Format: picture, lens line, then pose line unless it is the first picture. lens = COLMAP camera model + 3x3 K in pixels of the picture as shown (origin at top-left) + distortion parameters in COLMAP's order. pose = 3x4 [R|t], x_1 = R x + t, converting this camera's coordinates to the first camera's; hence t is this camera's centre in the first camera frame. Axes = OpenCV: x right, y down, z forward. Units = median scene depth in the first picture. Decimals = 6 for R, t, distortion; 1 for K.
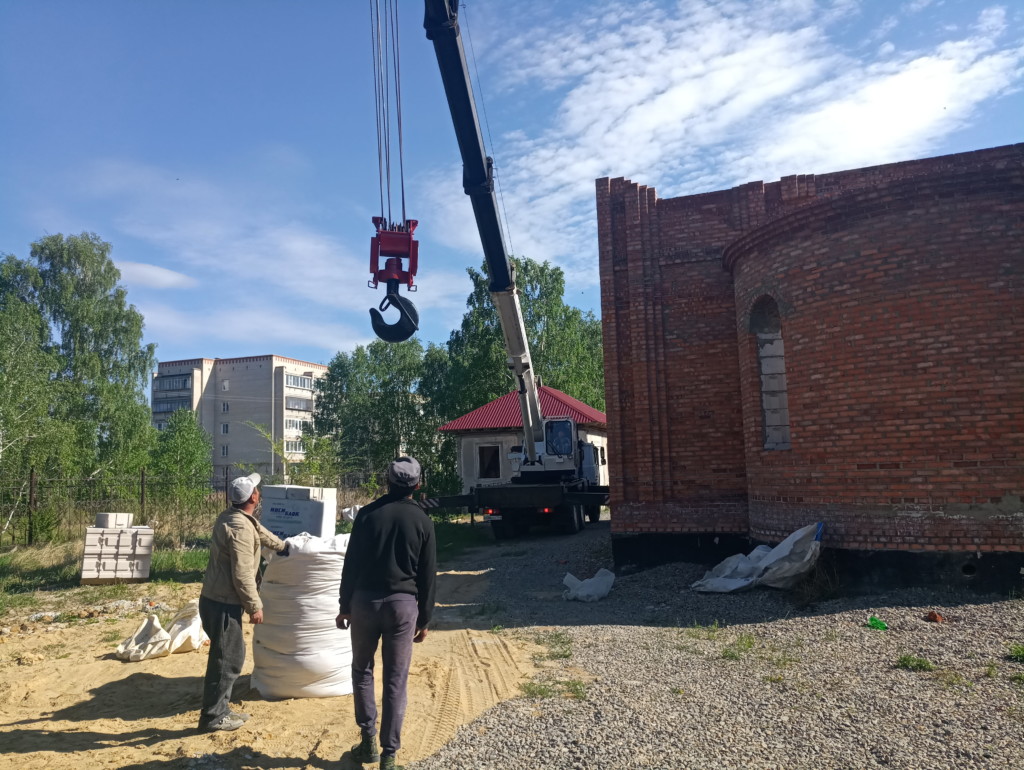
lens RADIAL K [[778.4, 0, 513.4], [0, 778.4, 387.0], [0, 0, 1]] dist [0.019670, 0.000618]
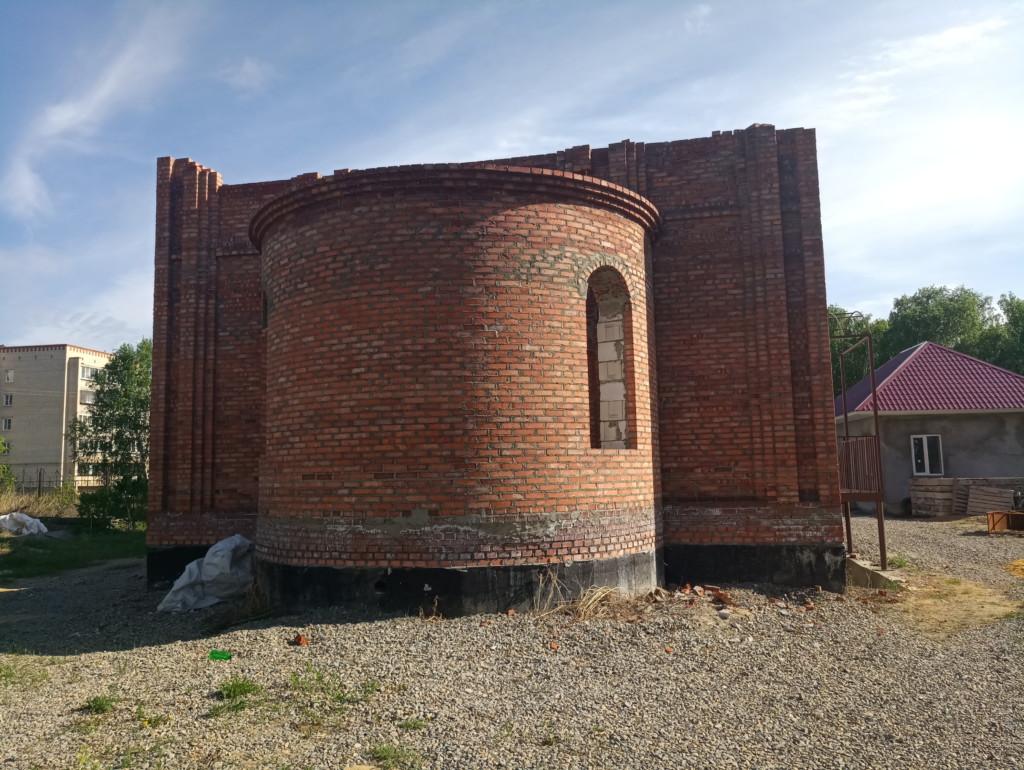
lens RADIAL K [[778.4, 0, 511.5], [0, 778.4, 388.3], [0, 0, 1]] dist [0.019670, 0.000618]
pose [[0.985361, 0.031013, 0.167636, 0.487490], [-0.030538, 0.999519, -0.005412, -0.006400], [-0.167723, 0.000213, 0.985834, 0.034634]]
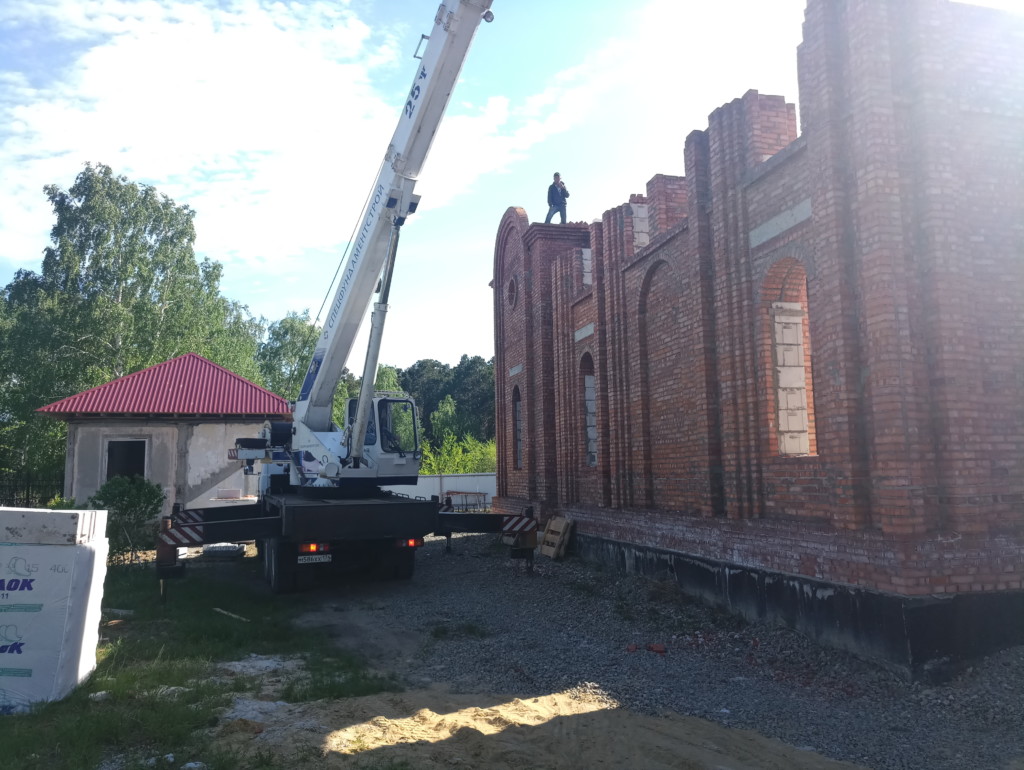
lens RADIAL K [[778.4, 0, 515.6], [0, 778.4, 374.3], [0, 0, 1]] dist [0.019670, 0.000618]
pose [[0.820171, 0.090147, 0.564971, -0.484726], [-0.071642, 0.995918, -0.054905, 0.111862], [-0.567615, 0.004556, 0.823282, 0.912221]]
